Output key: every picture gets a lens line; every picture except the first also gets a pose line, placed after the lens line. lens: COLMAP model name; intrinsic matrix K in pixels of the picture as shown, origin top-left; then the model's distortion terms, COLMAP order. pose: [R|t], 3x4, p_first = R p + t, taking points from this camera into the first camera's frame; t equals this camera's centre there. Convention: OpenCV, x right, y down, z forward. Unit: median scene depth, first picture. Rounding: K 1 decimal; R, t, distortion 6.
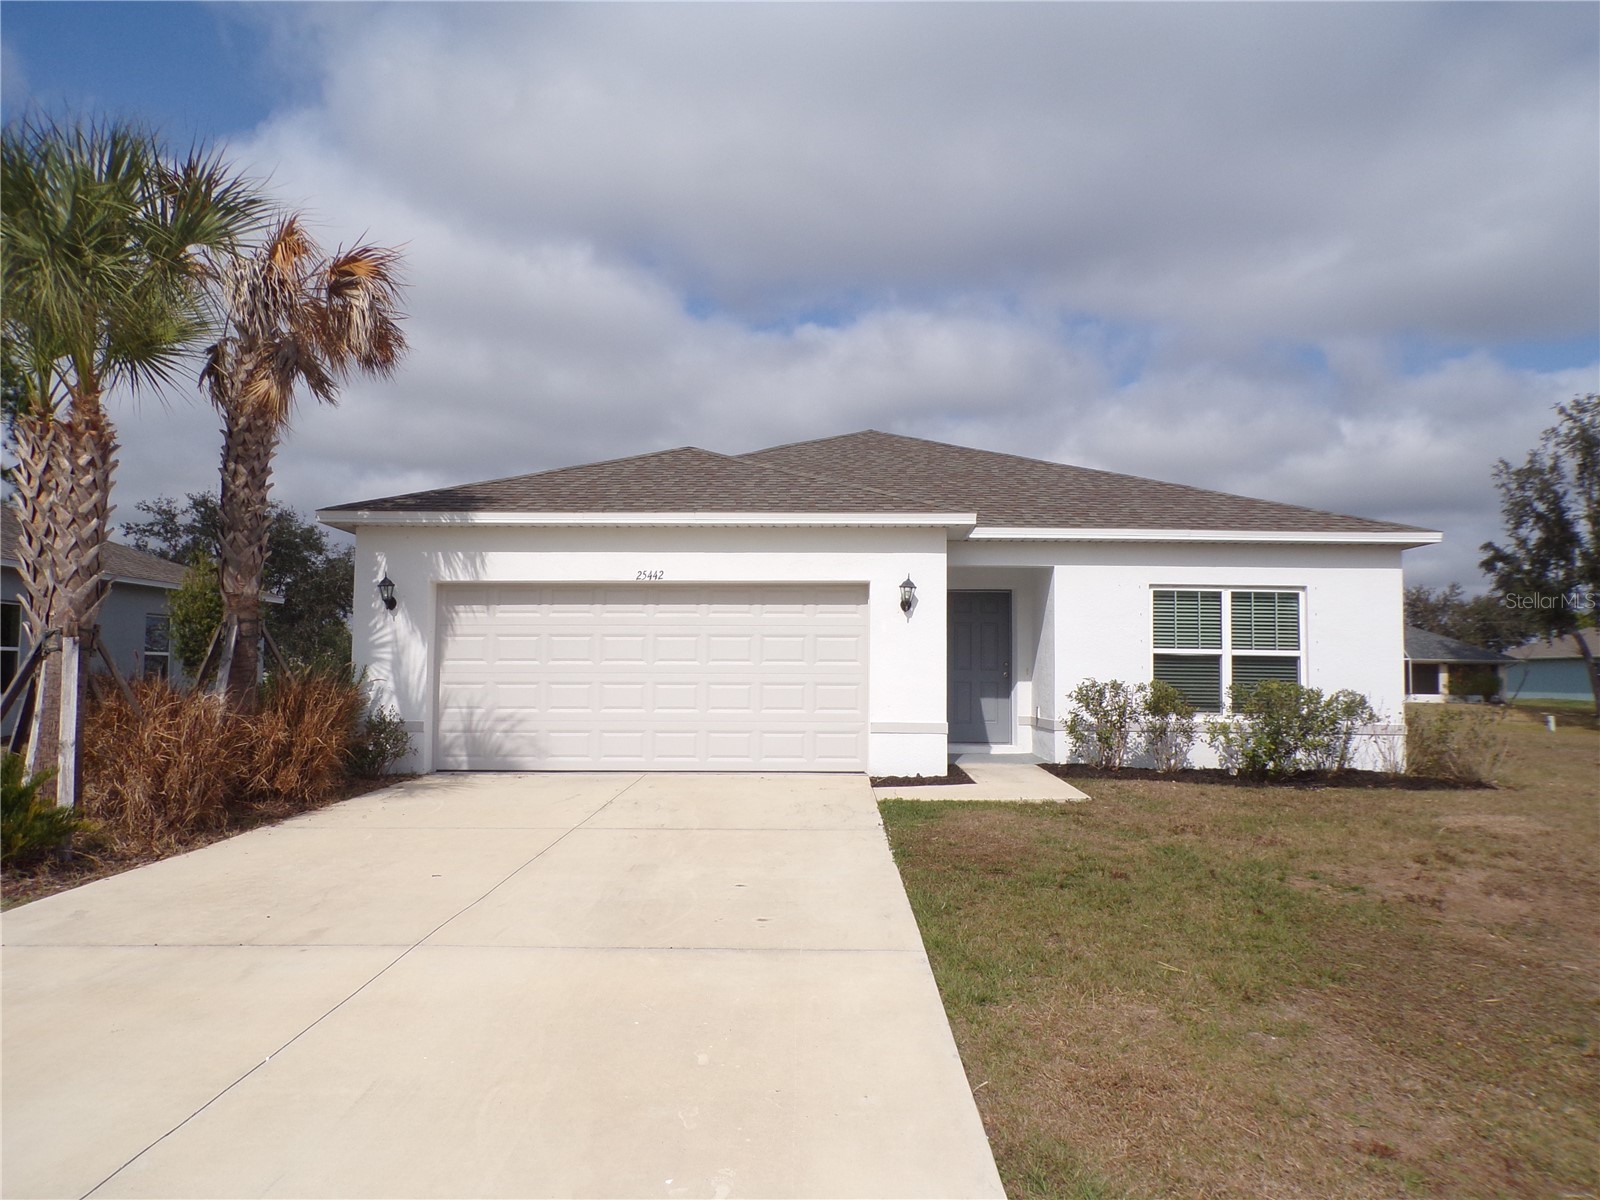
lens RADIAL K [[1102.9, 0, 795.3], [0, 1102.9, 601.3], [0, 0, 1]] dist [0.024904, -0.058556]
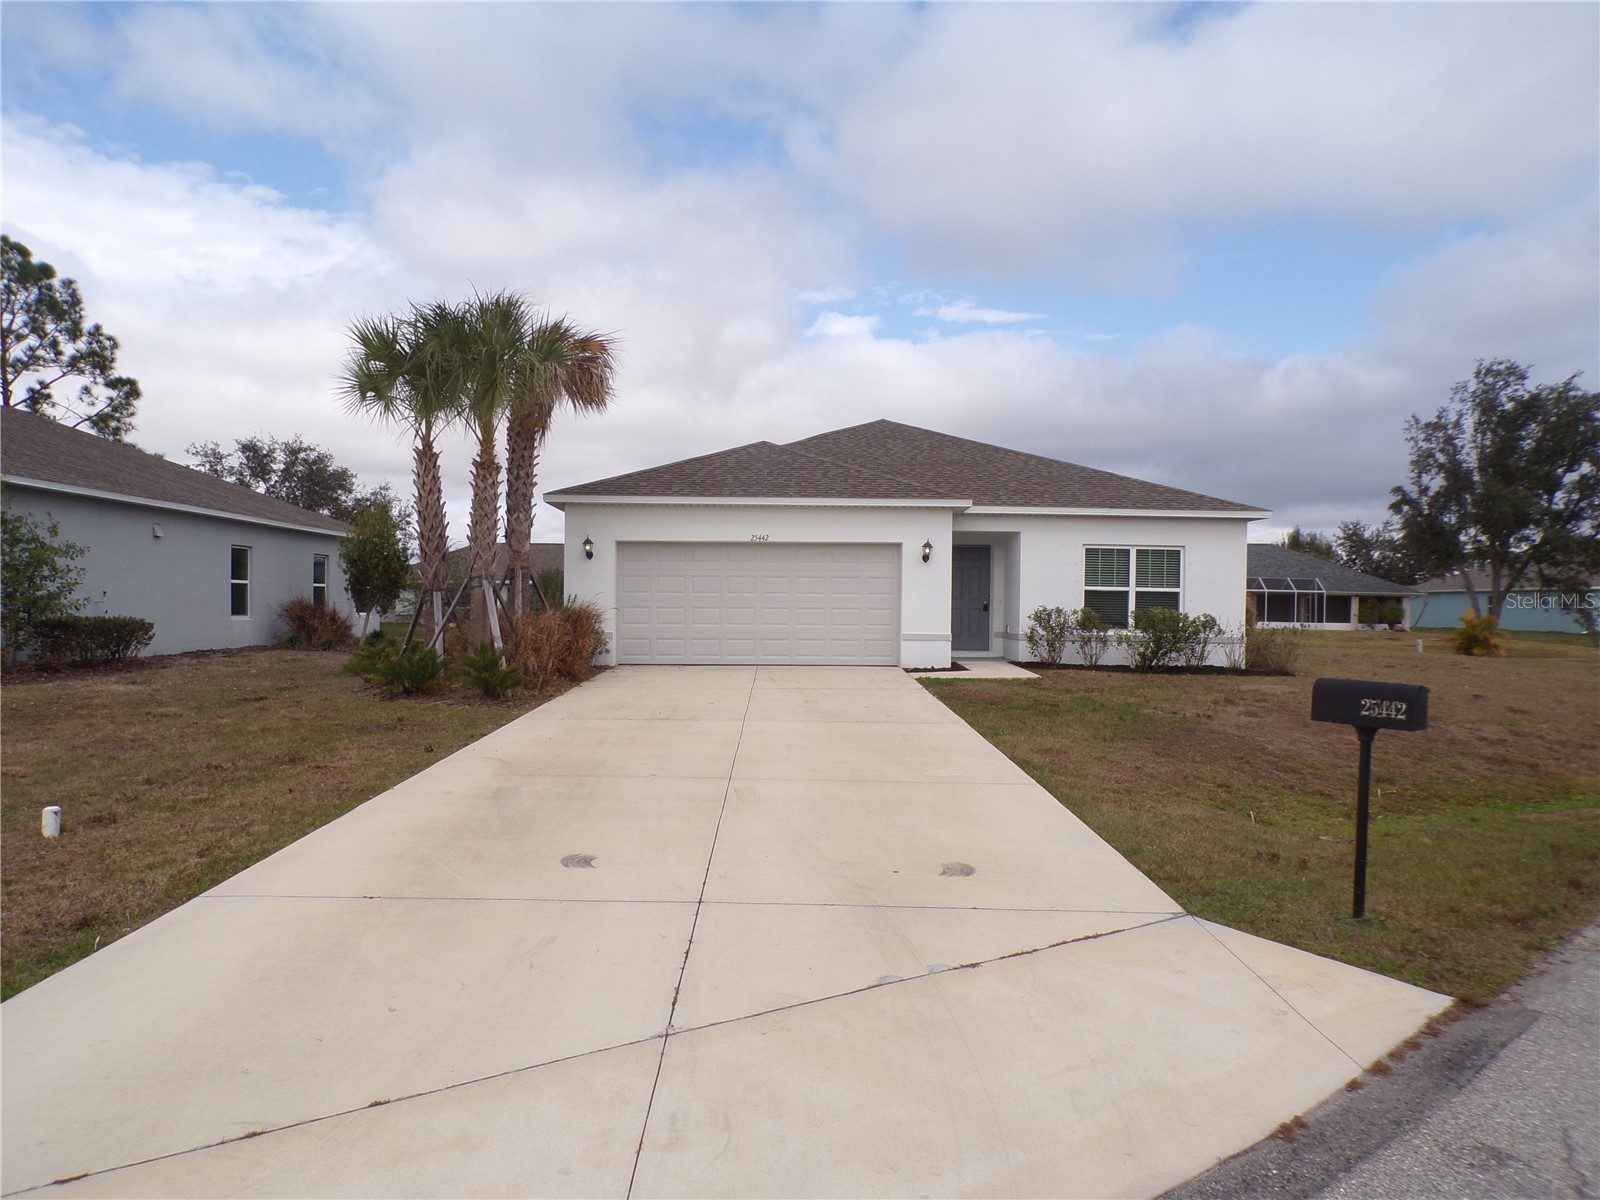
lens RADIAL K [[1107.5, 0, 801.1], [0, 1107.5, 610.7], [0, 0, 1]] dist [0.021428, 0.001804]
pose [[0.998971, 0.002989, 0.045247, -0.134733], [-0.006247, 0.997382, 0.072040, -0.031963], [-0.044913, -0.072248, 0.996375, -0.508474]]
